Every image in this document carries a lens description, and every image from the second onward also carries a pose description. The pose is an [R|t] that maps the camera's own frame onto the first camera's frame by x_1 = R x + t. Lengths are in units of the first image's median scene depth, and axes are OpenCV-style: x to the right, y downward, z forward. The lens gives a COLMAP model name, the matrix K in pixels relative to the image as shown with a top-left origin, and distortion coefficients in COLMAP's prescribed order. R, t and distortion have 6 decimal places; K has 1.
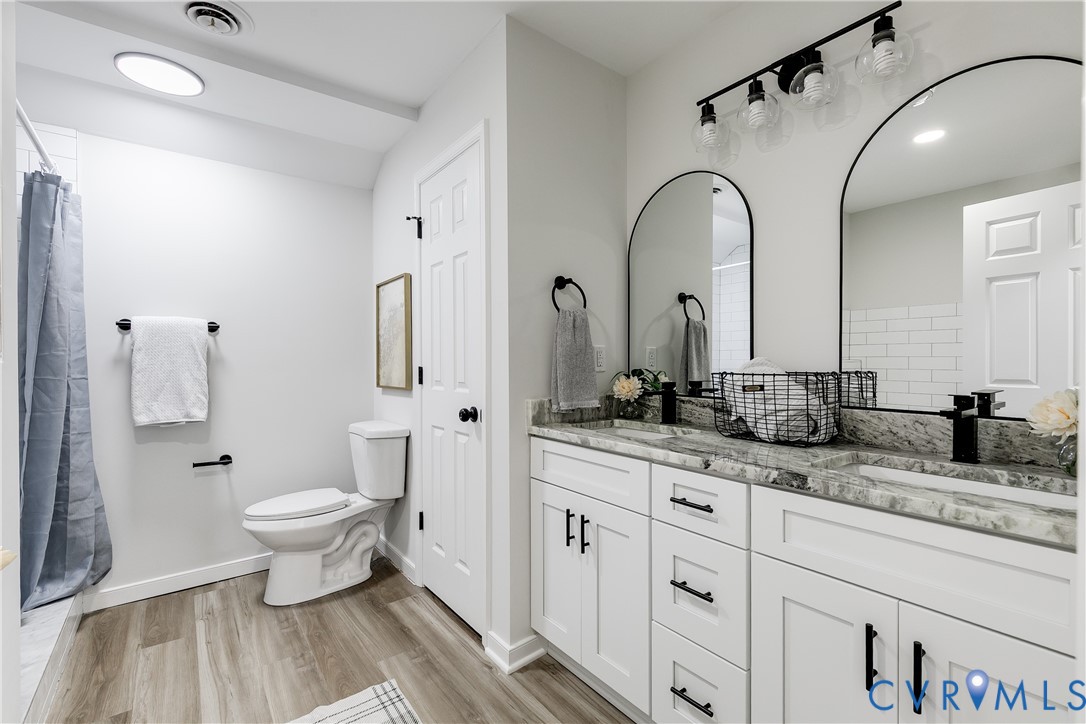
lens RADIAL K [[487.8, 0, 543.0], [0, 487.8, 362.0], [0, 0, 1]] dist [-0.000868, -0.000264]
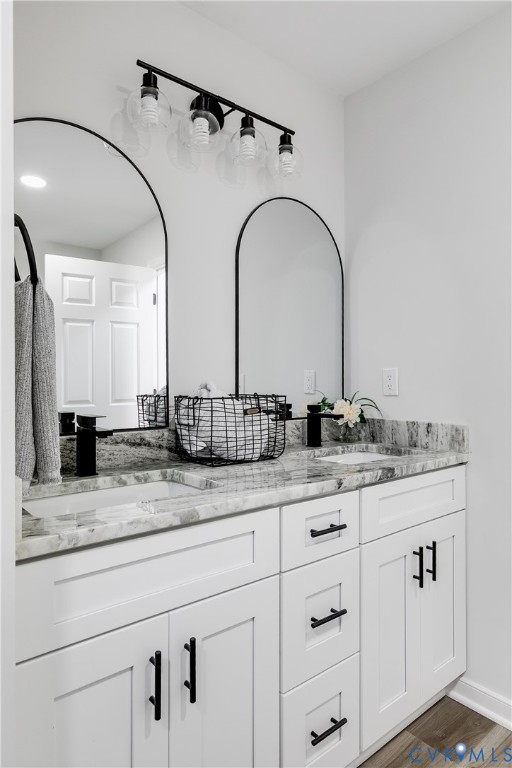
lens RADIAL K [[468.9, 0, 256.0], [0, 468.9, 384.0], [0, 0, 1]] dist [-0.002229, -0.001570]
pose [[-0.028732, -0.001061, 0.999587, -0.554698], [0.007949, 0.999968, 0.001290, -0.004147], [-0.999556, 0.007982, -0.028723, 1.023095]]
